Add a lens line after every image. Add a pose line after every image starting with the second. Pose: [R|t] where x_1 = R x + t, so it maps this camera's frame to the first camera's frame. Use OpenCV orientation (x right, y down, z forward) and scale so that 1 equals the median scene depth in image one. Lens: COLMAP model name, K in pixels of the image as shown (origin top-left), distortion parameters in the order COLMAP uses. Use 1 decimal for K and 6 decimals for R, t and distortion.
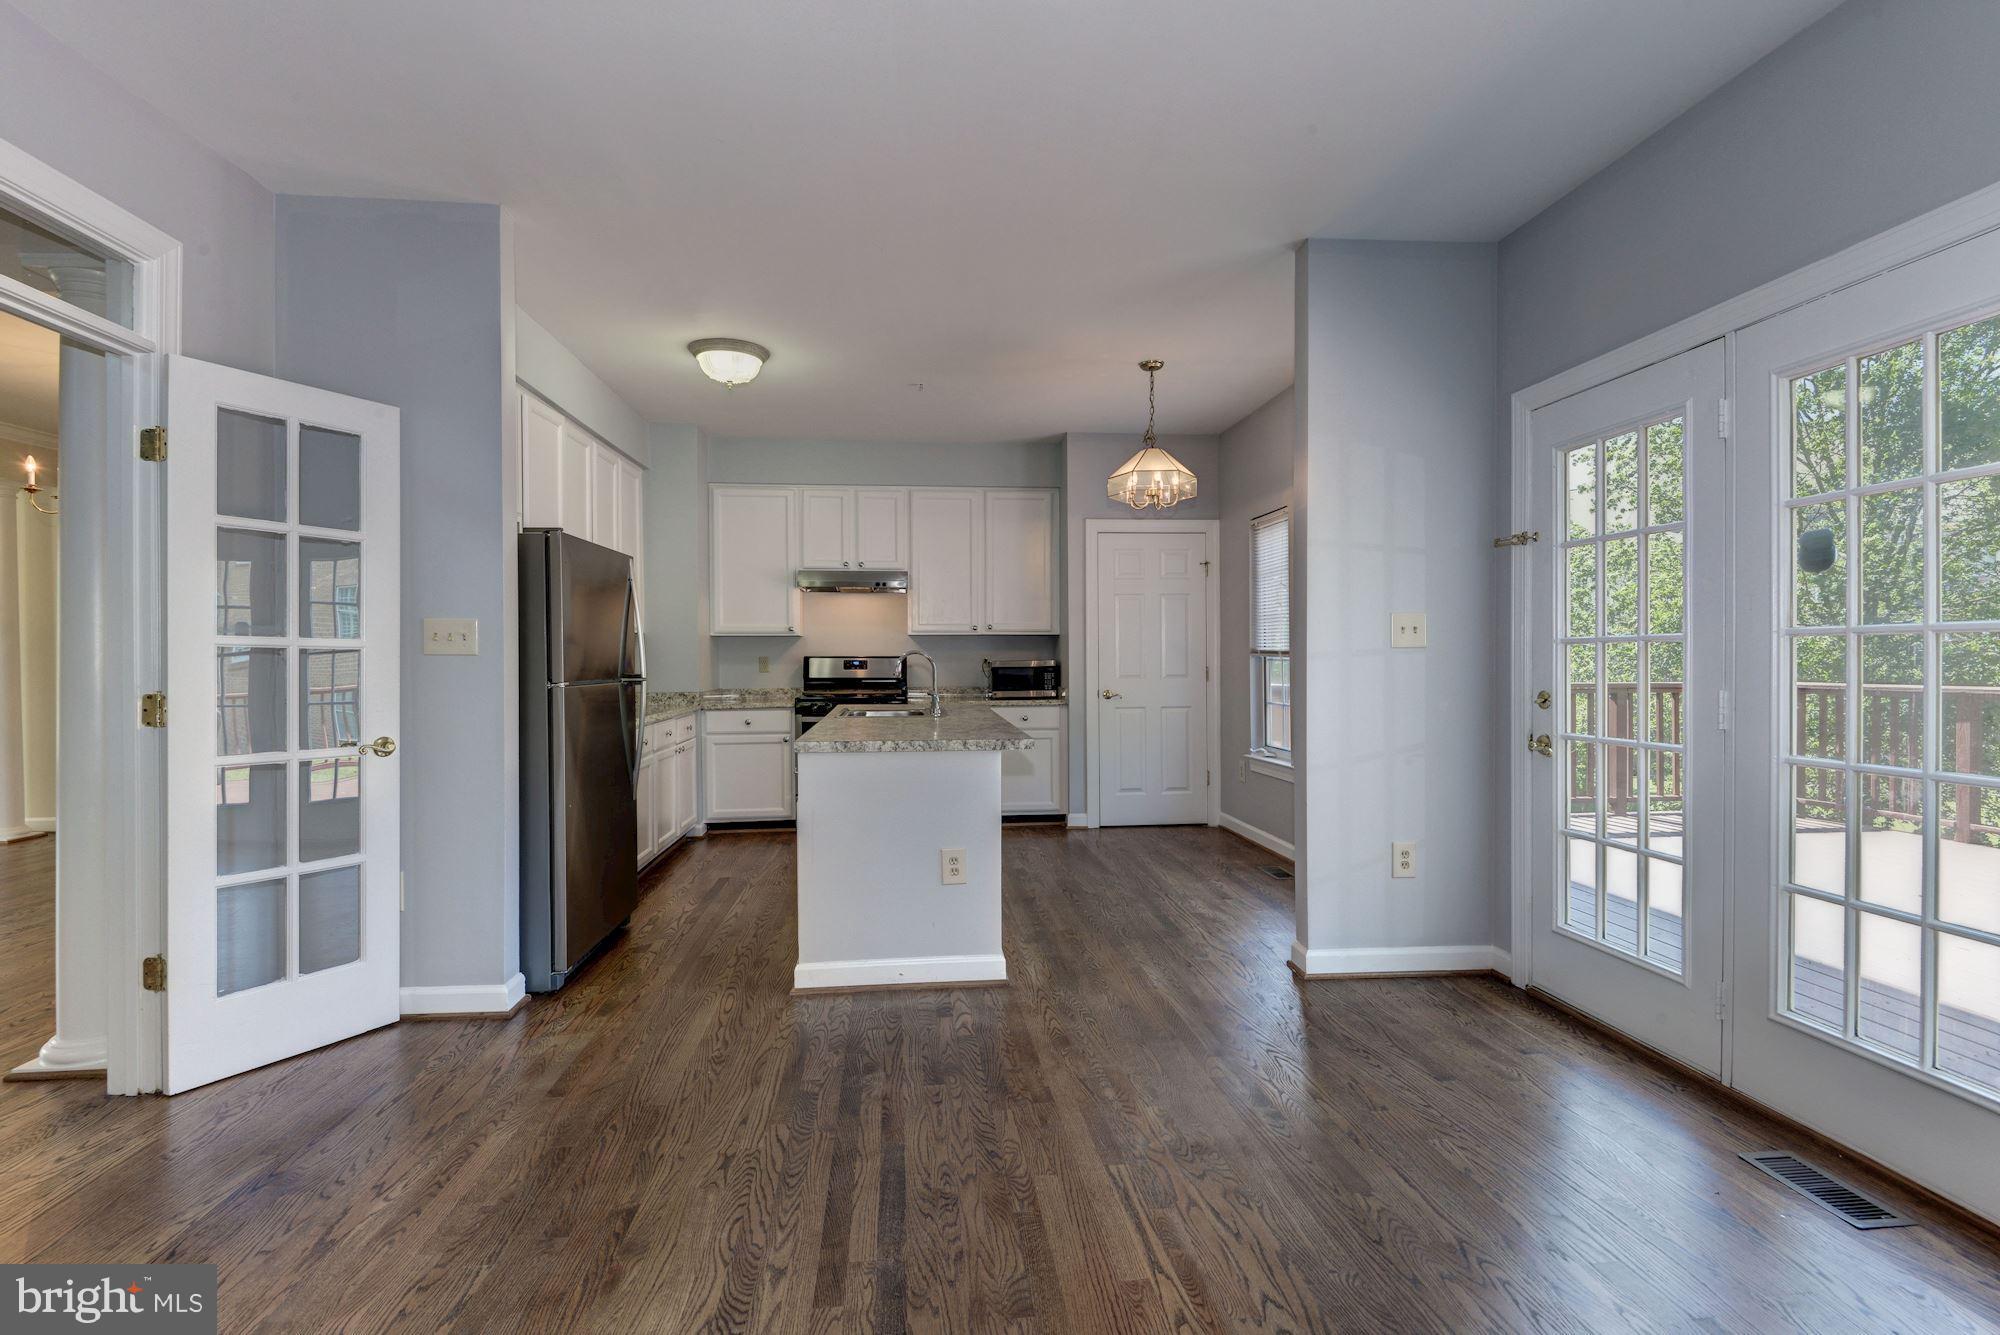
lens RADIAL K [[913.2, 0, 982.1], [0, 913.2, 672.7], [0, 0, 1]] dist [0.005680, -0.007306]
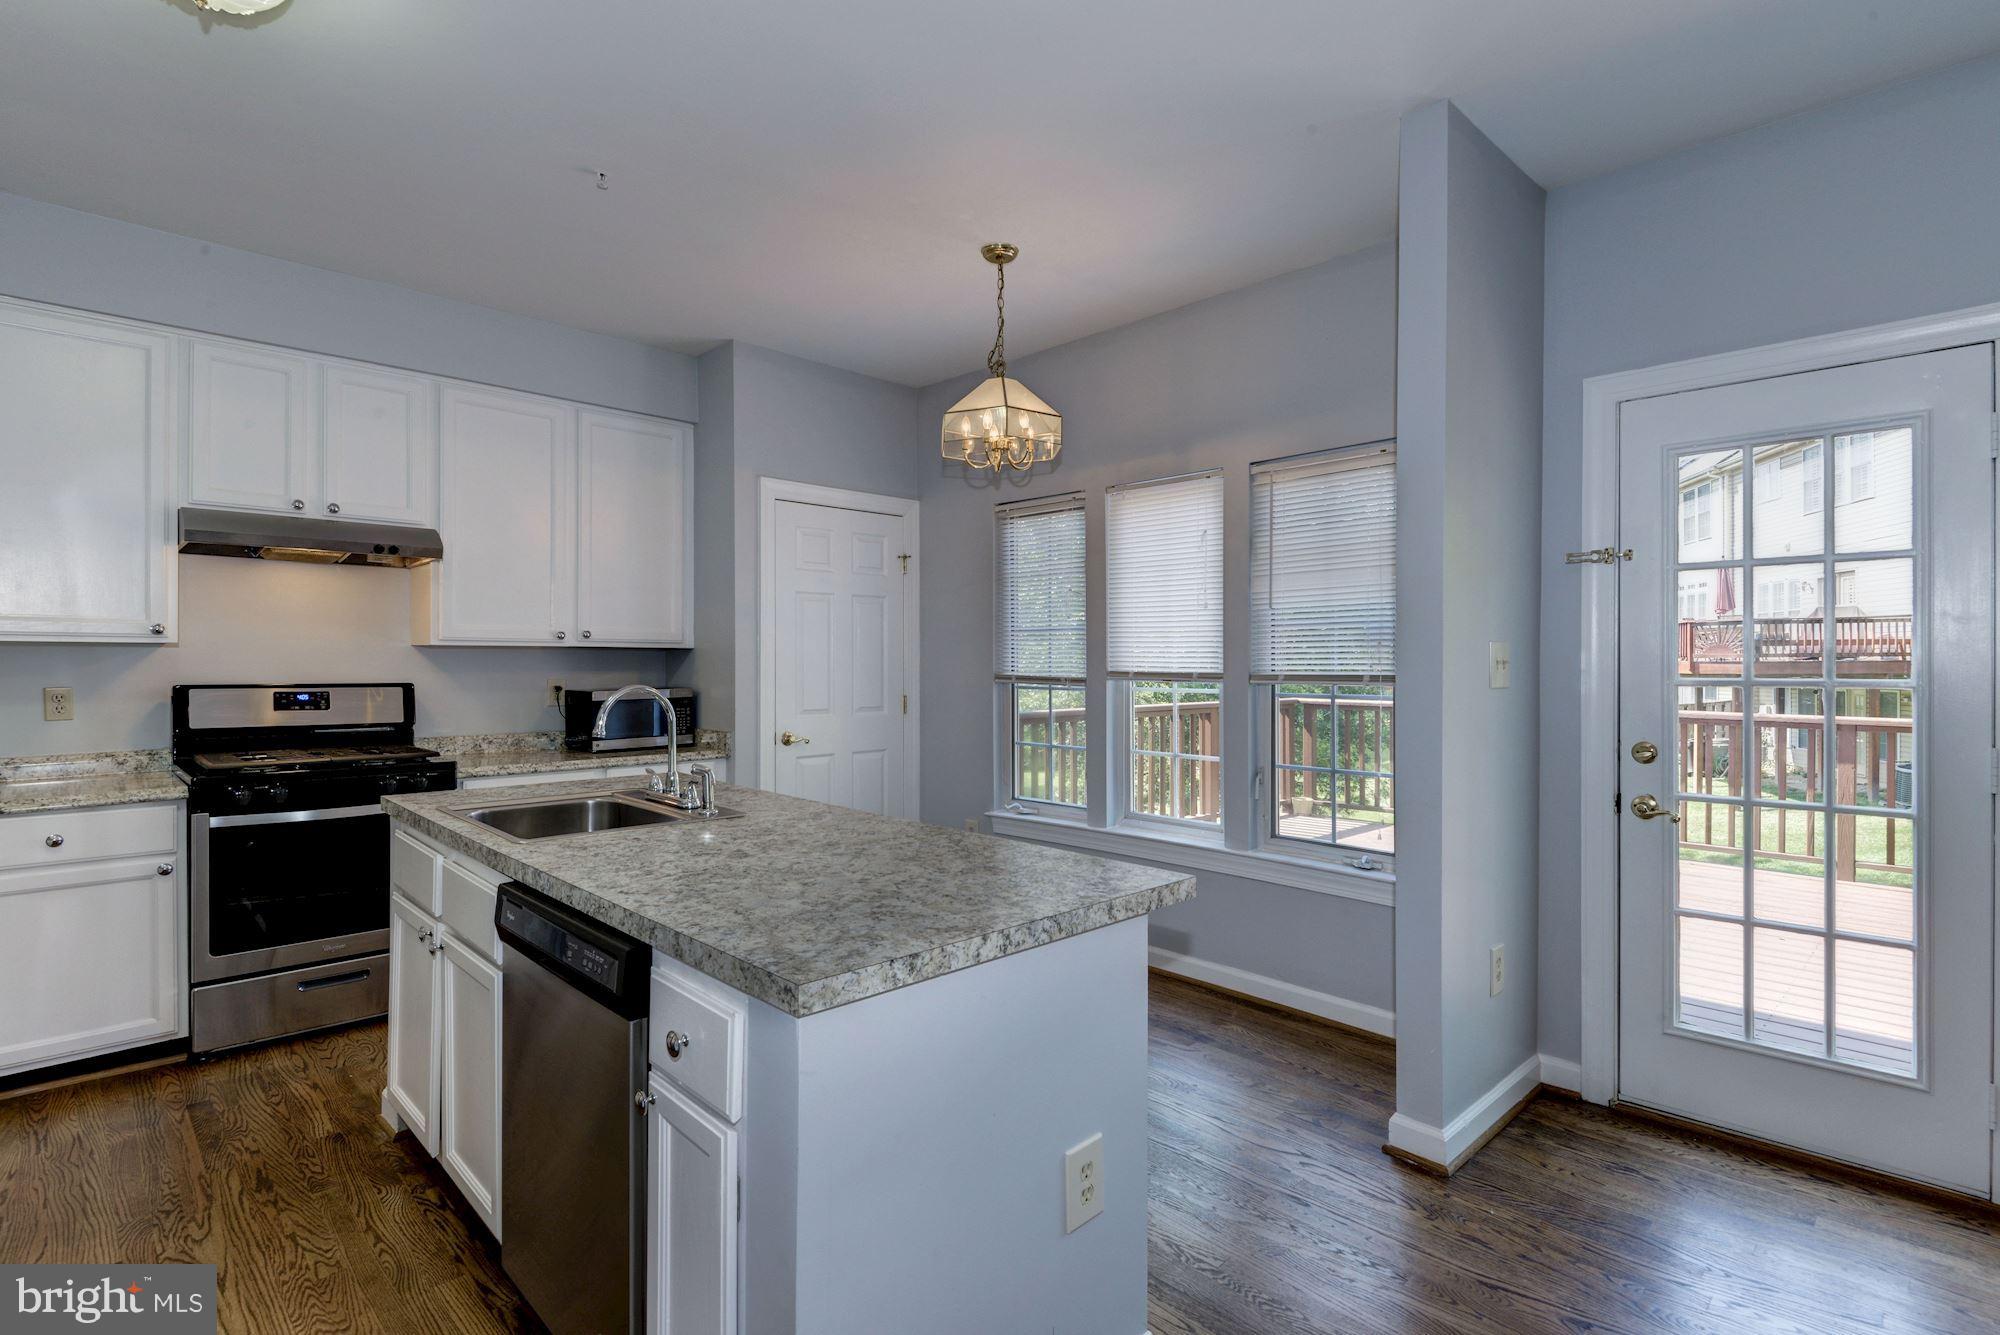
lens RADIAL K [[971.1, 0, 991.4], [0, 971.1, 666.8], [0, 0, 1]] dist [0.009047, -0.004013]
pose [[0.774318, 0.001556, 0.632794, -0.202347], [0.006118, 0.999932, -0.009944, -0.021818], [-0.632767, 0.011571, 0.774256, 0.350412]]
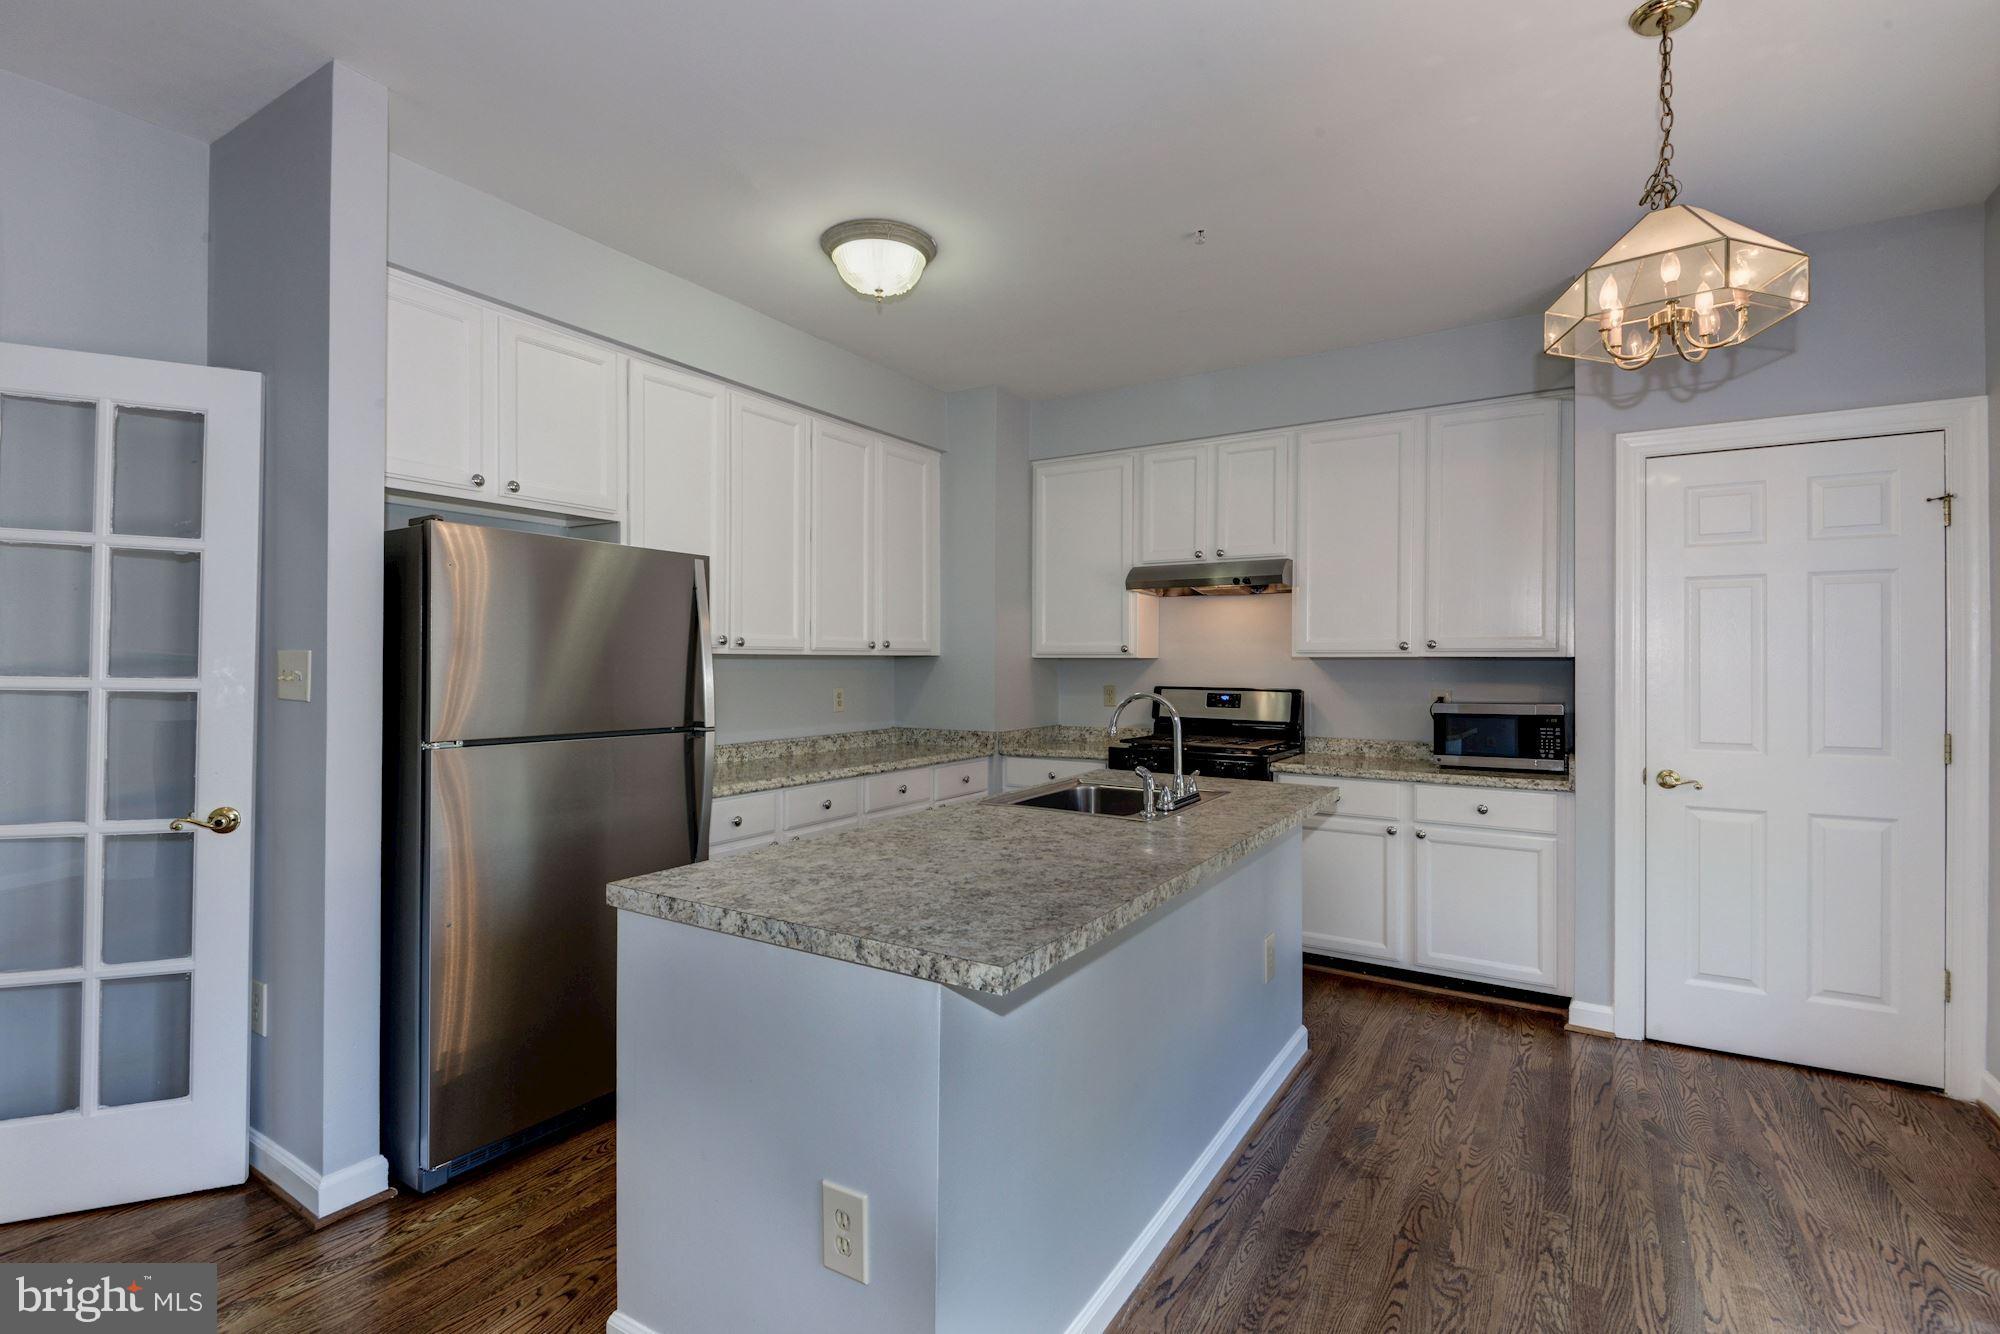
lens RADIAL K [[913.2, 0, 981.1], [0, 913.2, 666.2], [0, 0, 1]] dist [0.005680, -0.007306]
pose [[0.791396, 0.008643, -0.611243, 0.147202], [-0.020372, 0.999718, -0.012241, -0.024198], [0.610965, 0.022139, 0.791348, 0.376752]]
